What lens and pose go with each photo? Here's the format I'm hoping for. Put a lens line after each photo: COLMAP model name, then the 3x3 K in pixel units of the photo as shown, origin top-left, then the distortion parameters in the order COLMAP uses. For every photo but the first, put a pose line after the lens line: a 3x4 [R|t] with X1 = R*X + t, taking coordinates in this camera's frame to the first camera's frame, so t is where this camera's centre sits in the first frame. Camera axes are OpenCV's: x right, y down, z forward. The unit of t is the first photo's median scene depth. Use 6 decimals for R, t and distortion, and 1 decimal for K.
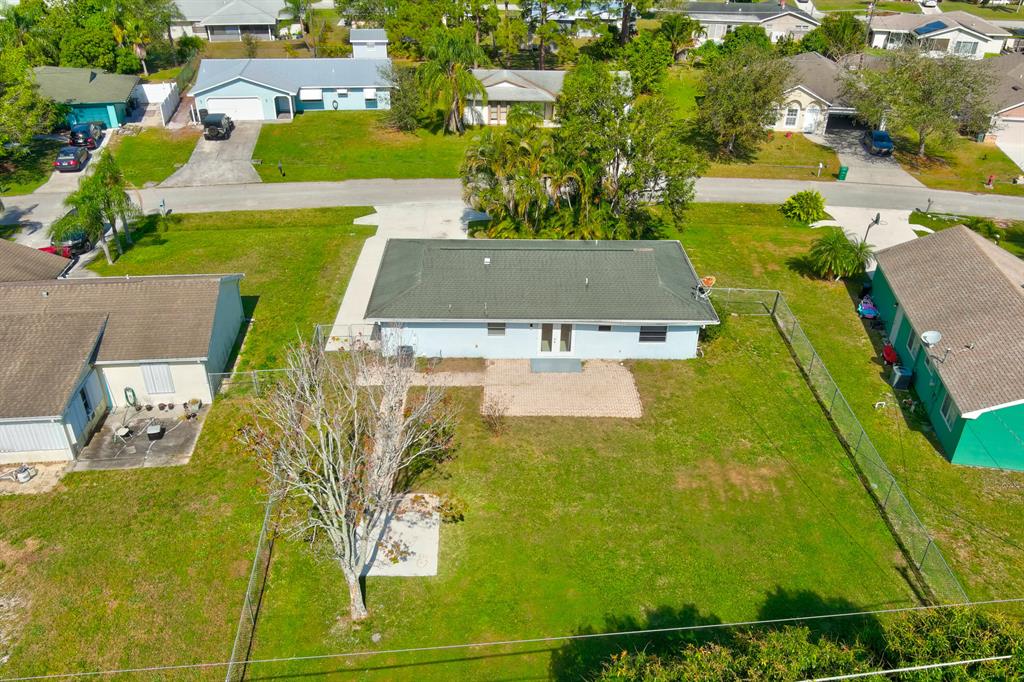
lens RADIAL K [[796.3, 0, 512.0], [0, 796.3, 341.0], [0, 0, 1]] dist [0.006153, 0.000214]
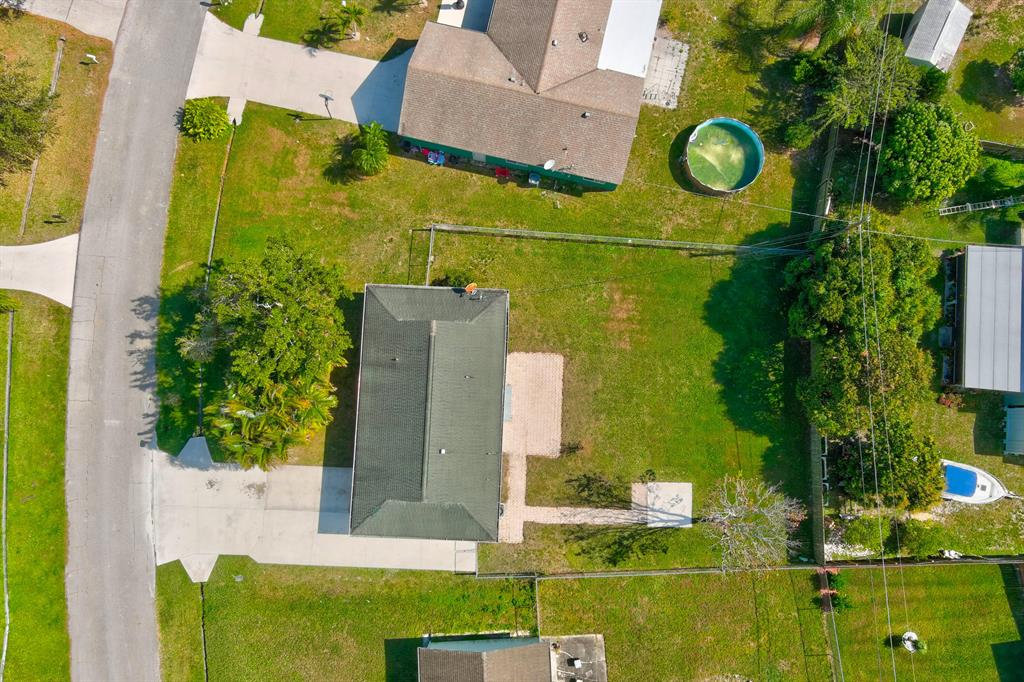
lens RADIAL K [[796.3, 0, 512.0], [0, 796.3, 341.0], [0, 0, 1]] dist [0.006153, 0.000214]
pose [[0.057222, -0.991332, 0.118265, -0.001310], [0.490571, 0.131091, 0.861484, -0.871270], [-0.869520, 0.008721, 0.493820, 0.198672]]
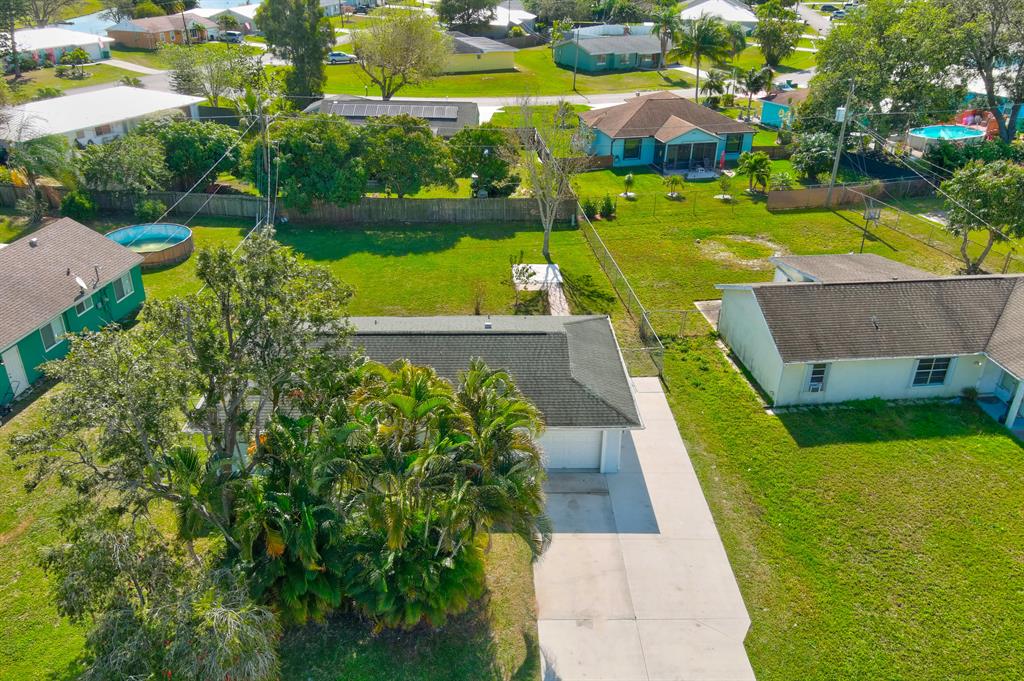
lens RADIAL K [[796.7, 0, 512.0], [0, 796.7, 340.5], [0, 0, 1]] dist [0.012069, -0.008793]
pose [[-0.999691, -0.009239, -0.023072, -0.028387], [-0.024400, 0.541295, 0.840478, -0.594743], [0.004723, 0.840782, -0.541354, 1.087356]]
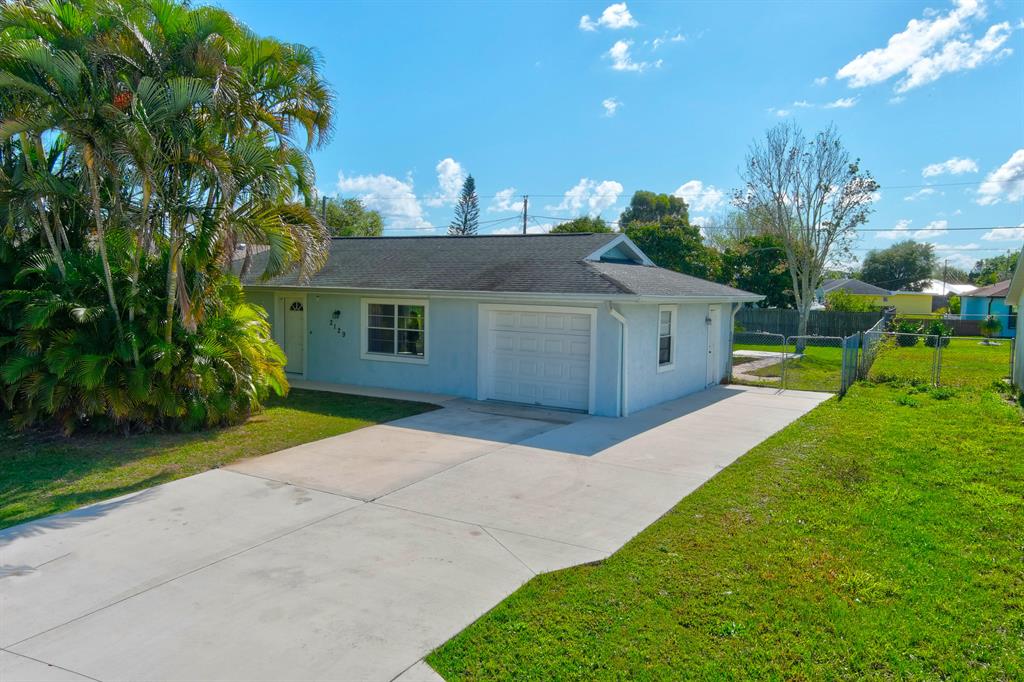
lens RADIAL K [[796.7, 0, 512.0], [0, 796.7, 341.0], [0, 0, 1]] dist [0.012069, -0.008793]
pose [[-0.848932, -0.062373, 0.524809, -0.243302], [0.242073, 0.836831, 0.491034, -0.248845], [-0.469804, 0.543896, -0.695314, 1.074399]]
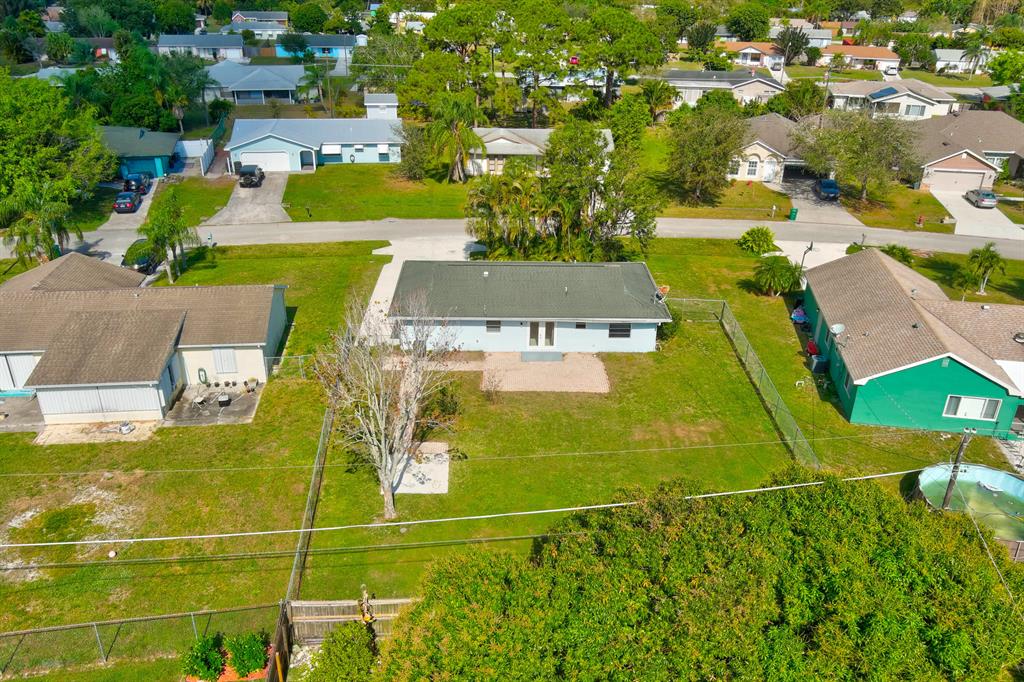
lens RADIAL K [[796.3, 0, 512.0], [0, 796.3, 341.0], [0, 0, 1]] dist [0.006153, 0.000214]
pose [[0.999997, -0.000898, 0.002060, 0.004894], [0.001049, 0.997238, -0.074260, 0.070737], [-0.001988, 0.074262, 0.997237, -0.168424]]
